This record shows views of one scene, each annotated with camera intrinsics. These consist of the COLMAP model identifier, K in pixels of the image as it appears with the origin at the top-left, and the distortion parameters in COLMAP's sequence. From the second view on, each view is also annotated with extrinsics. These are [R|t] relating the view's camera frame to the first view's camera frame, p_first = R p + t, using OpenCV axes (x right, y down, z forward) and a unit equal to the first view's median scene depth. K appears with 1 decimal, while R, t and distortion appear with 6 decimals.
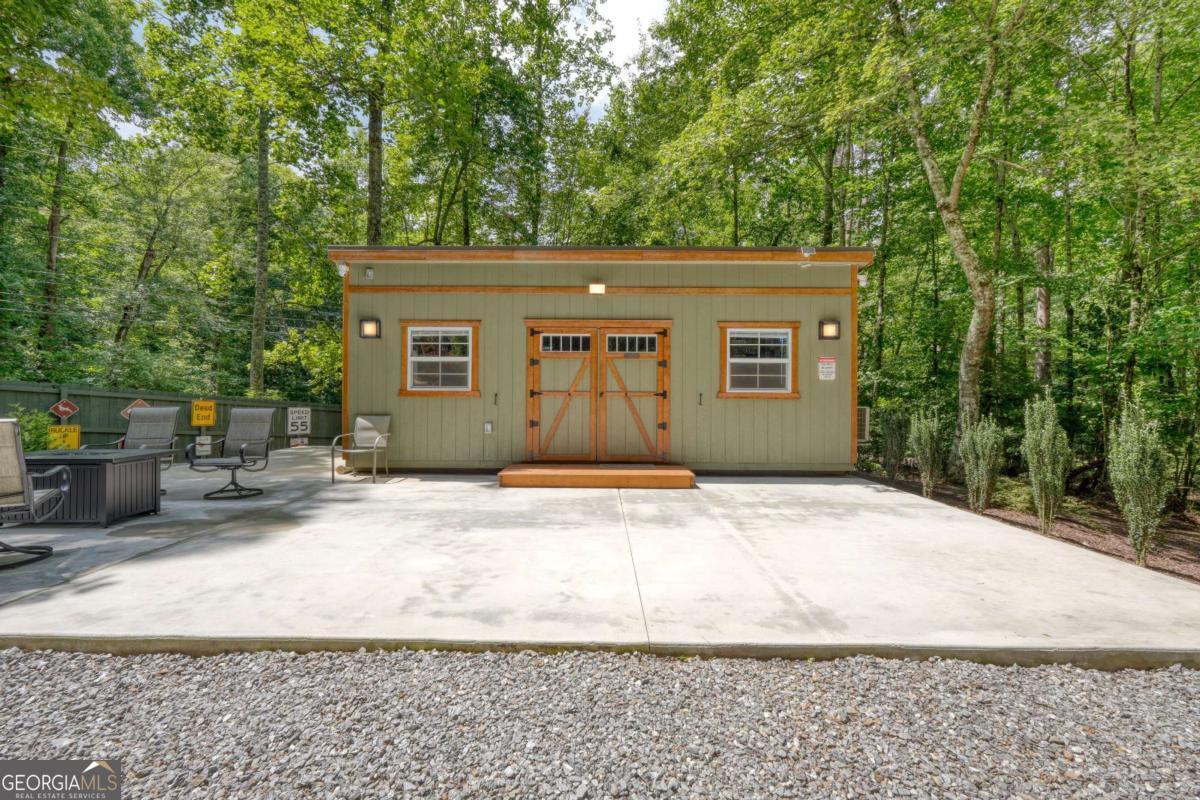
lens RADIAL K [[510.2, 0, 600.0], [0, 510.2, 400.0], [0, 0, 1]] dist [-0.000915, 0.000589]
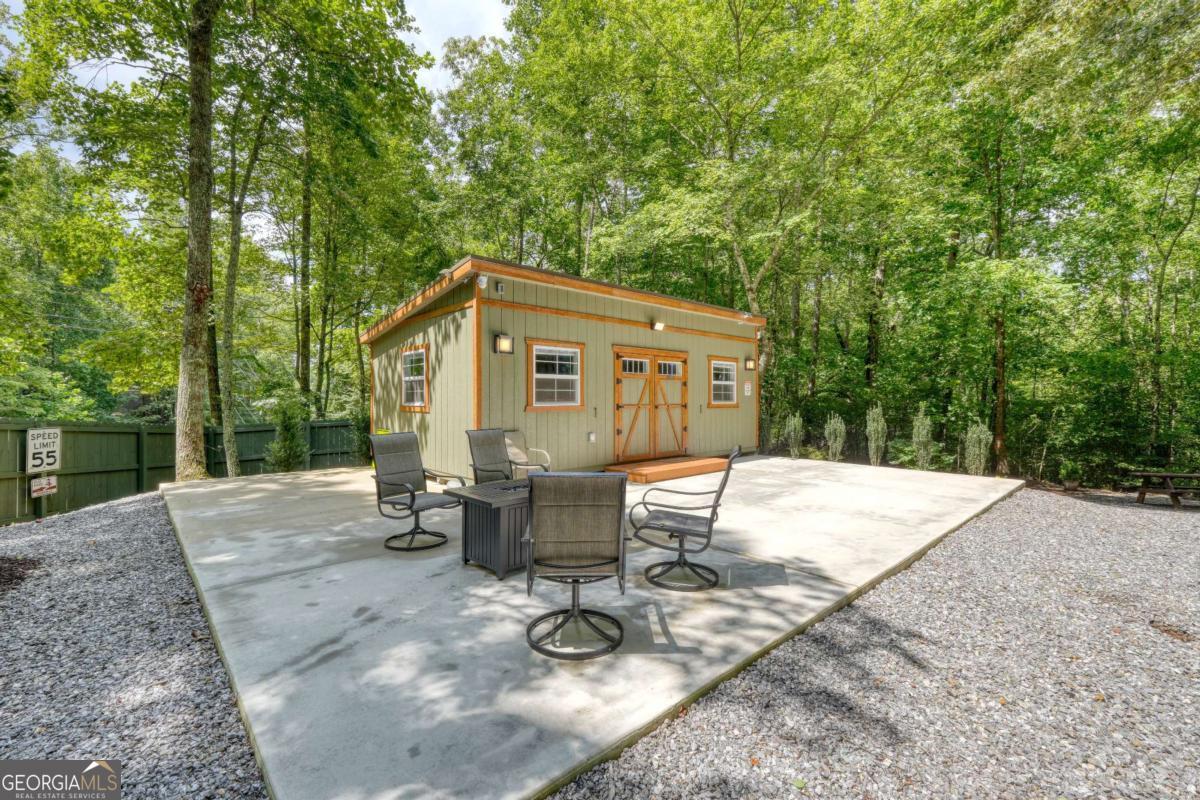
lens RADIAL K [[510.2, 0, 600.0], [0, 510.2, 400.0], [0, 0, 1]] dist [-0.000915, 0.000589]
pose [[0.731366, -0.007115, 0.681948, -0.984876], [0.007306, 0.999970, 0.002598, -0.032954], [-0.681946, 0.003082, 0.731396, 0.146057]]
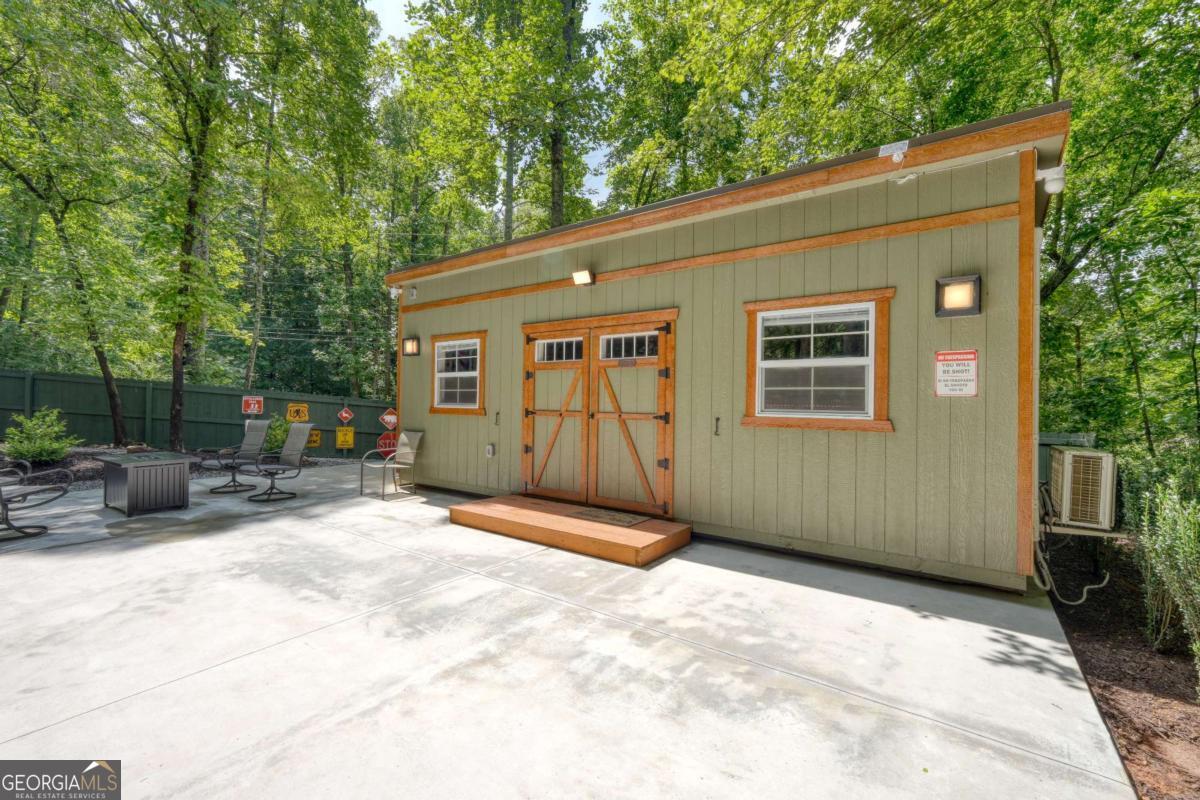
lens RADIAL K [[510.2, 0, 600.0], [0, 510.2, 400.0], [0, 0, 1]] dist [-0.000915, 0.000589]
pose [[0.809072, 0.002681, -0.587703, 0.456364], [-0.007905, 0.999949, -0.006321, -0.029469], [0.587656, 0.009760, 0.809052, 0.390875]]
